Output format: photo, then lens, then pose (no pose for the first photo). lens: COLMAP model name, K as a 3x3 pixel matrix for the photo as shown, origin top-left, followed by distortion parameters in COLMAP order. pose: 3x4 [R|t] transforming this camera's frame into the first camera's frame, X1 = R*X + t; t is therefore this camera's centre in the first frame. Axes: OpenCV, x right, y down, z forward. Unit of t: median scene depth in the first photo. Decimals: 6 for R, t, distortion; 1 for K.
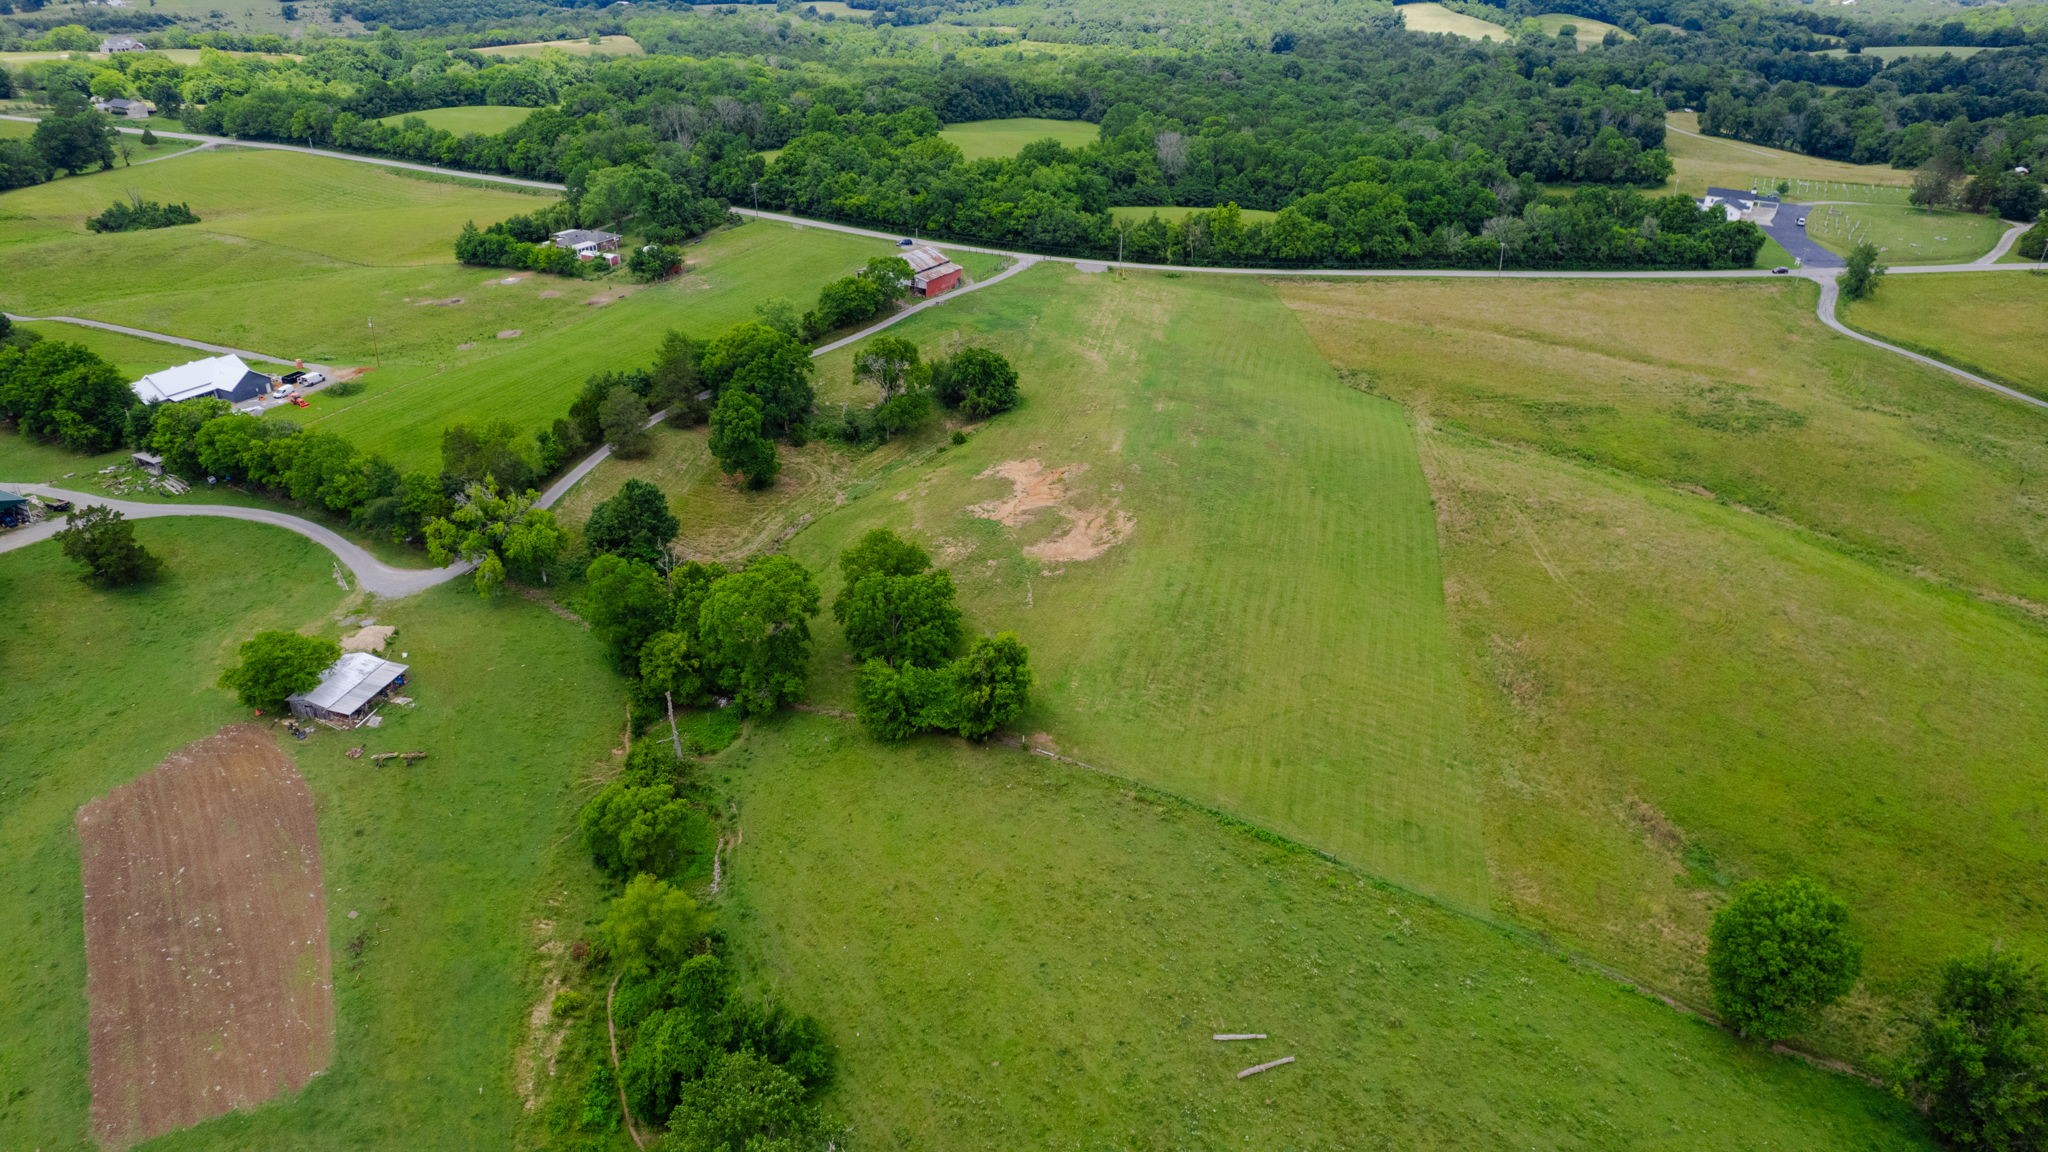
lens RADIAL K [[1309.8, 0, 1027.7], [0, 1309.8, 580.3], [0, 0, 1]] dist [-0.075858, 0.066367]
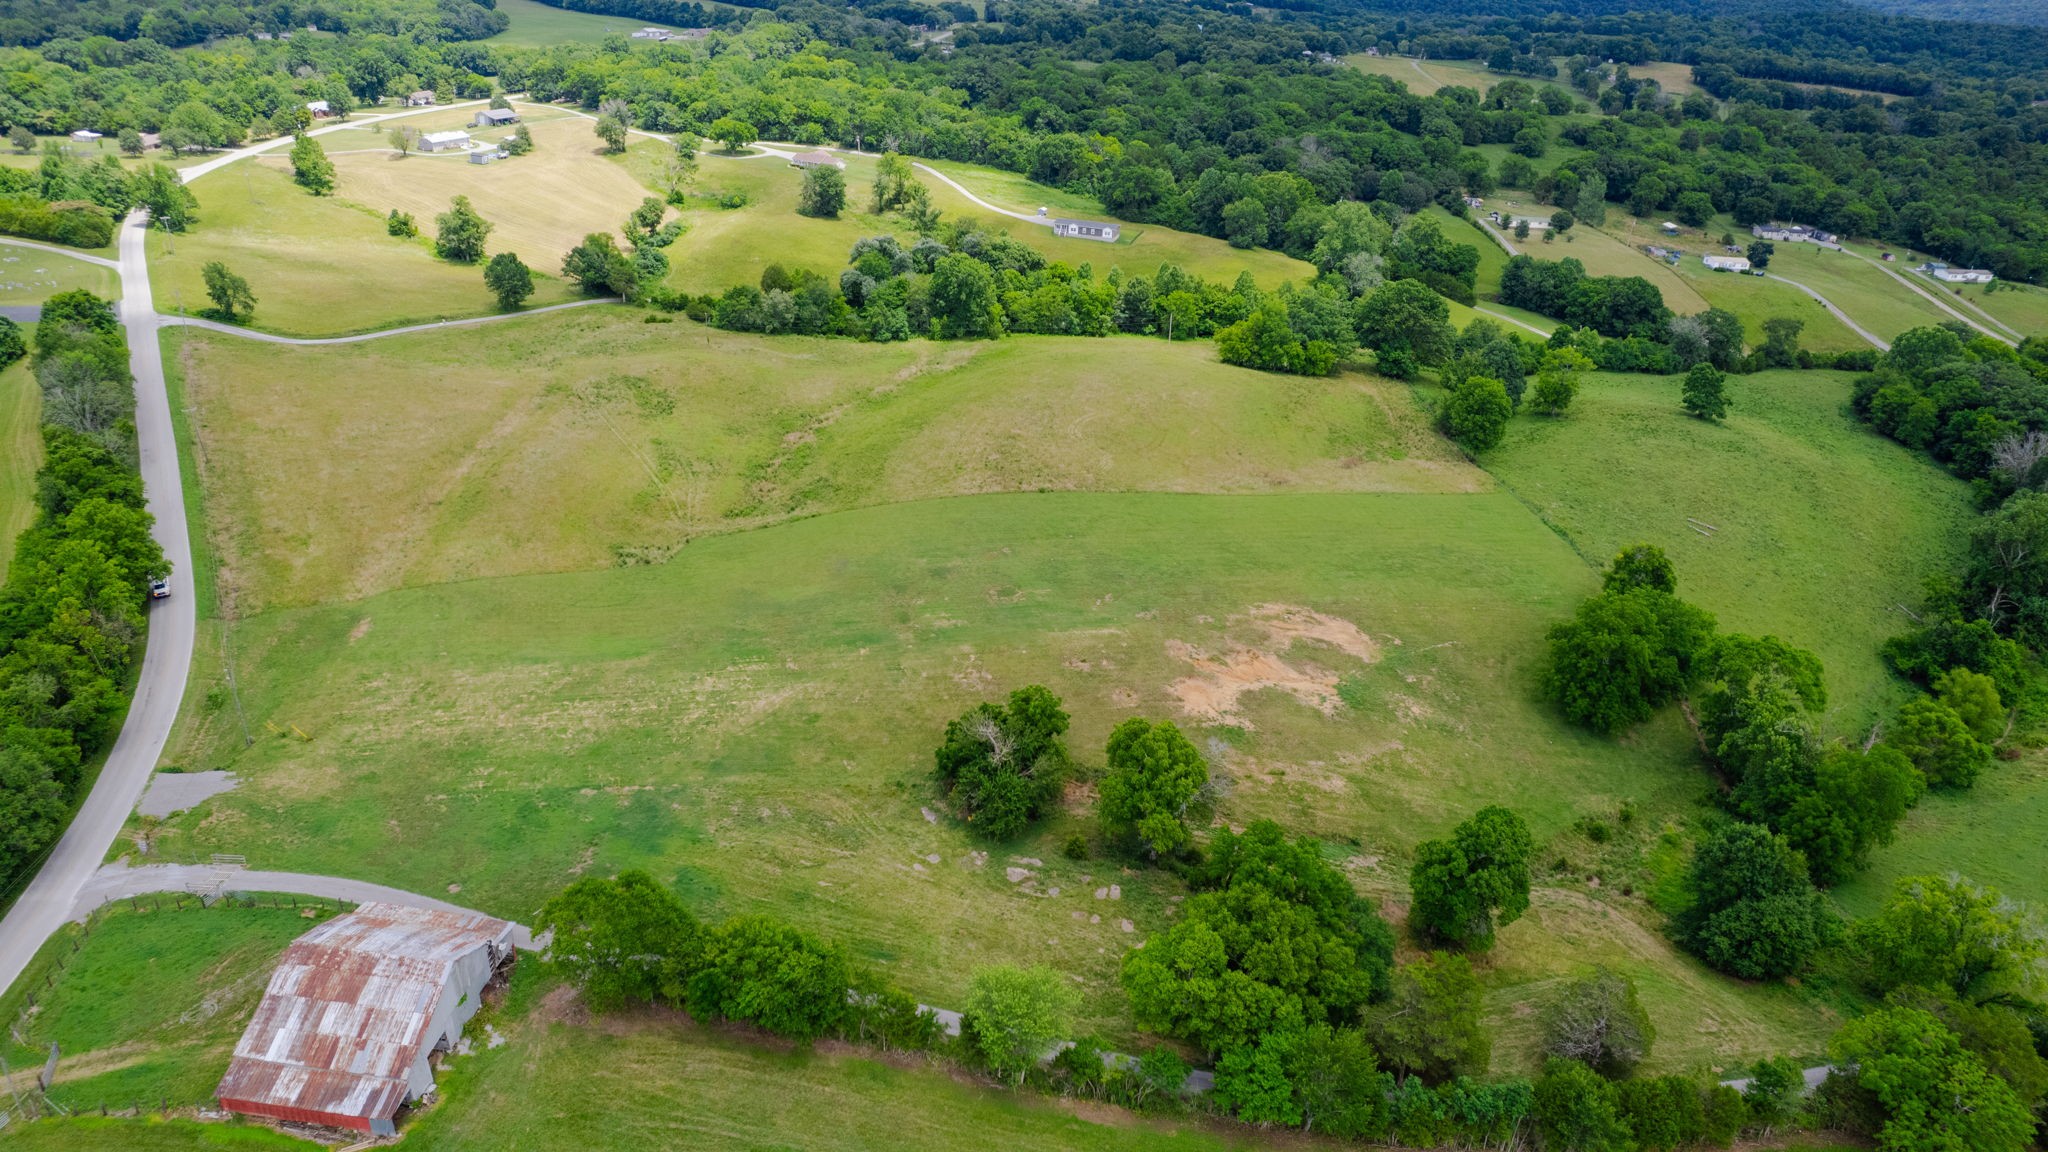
lens RADIAL K [[1309.8, 0, 1027.7], [0, 1309.8, 580.3], [0, 0, 1]] dist [-0.075858, 0.066367]
pose [[-0.420641, -0.450919, 0.787232, -0.414215], [0.381671, 0.699251, 0.604462, -0.492771], [-0.823036, 0.554725, -0.122031, 0.892408]]
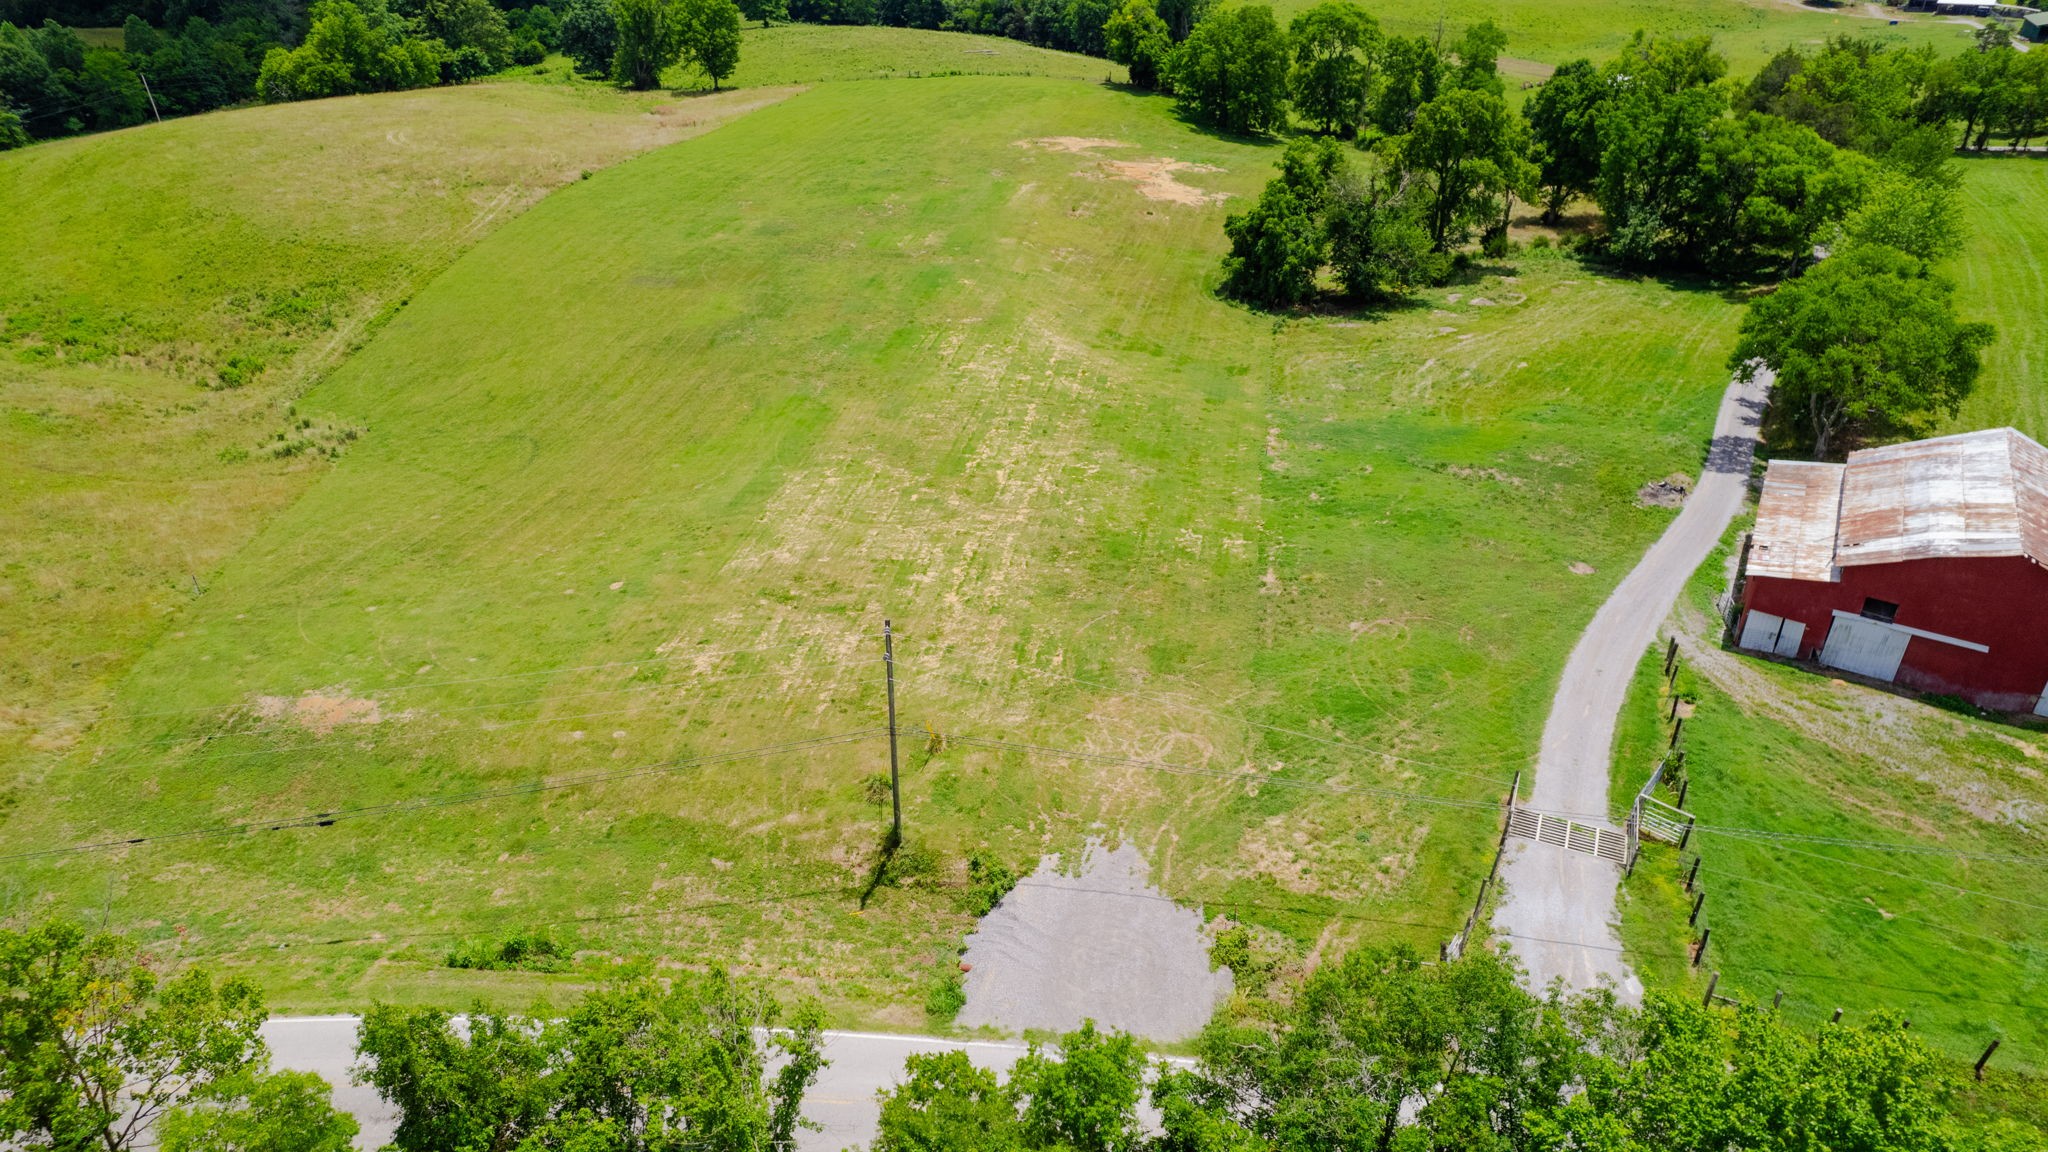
lens RADIAL K [[1309.8, 0, 1027.7], [0, 1309.8, 580.3], [0, 0, 1]] dist [-0.075858, 0.066367]
pose [[-0.999297, -0.013548, -0.034948, 0.068130], [-0.036985, 0.507721, 0.860727, -0.428510], [0.006083, 0.861415, -0.507865, 1.174714]]
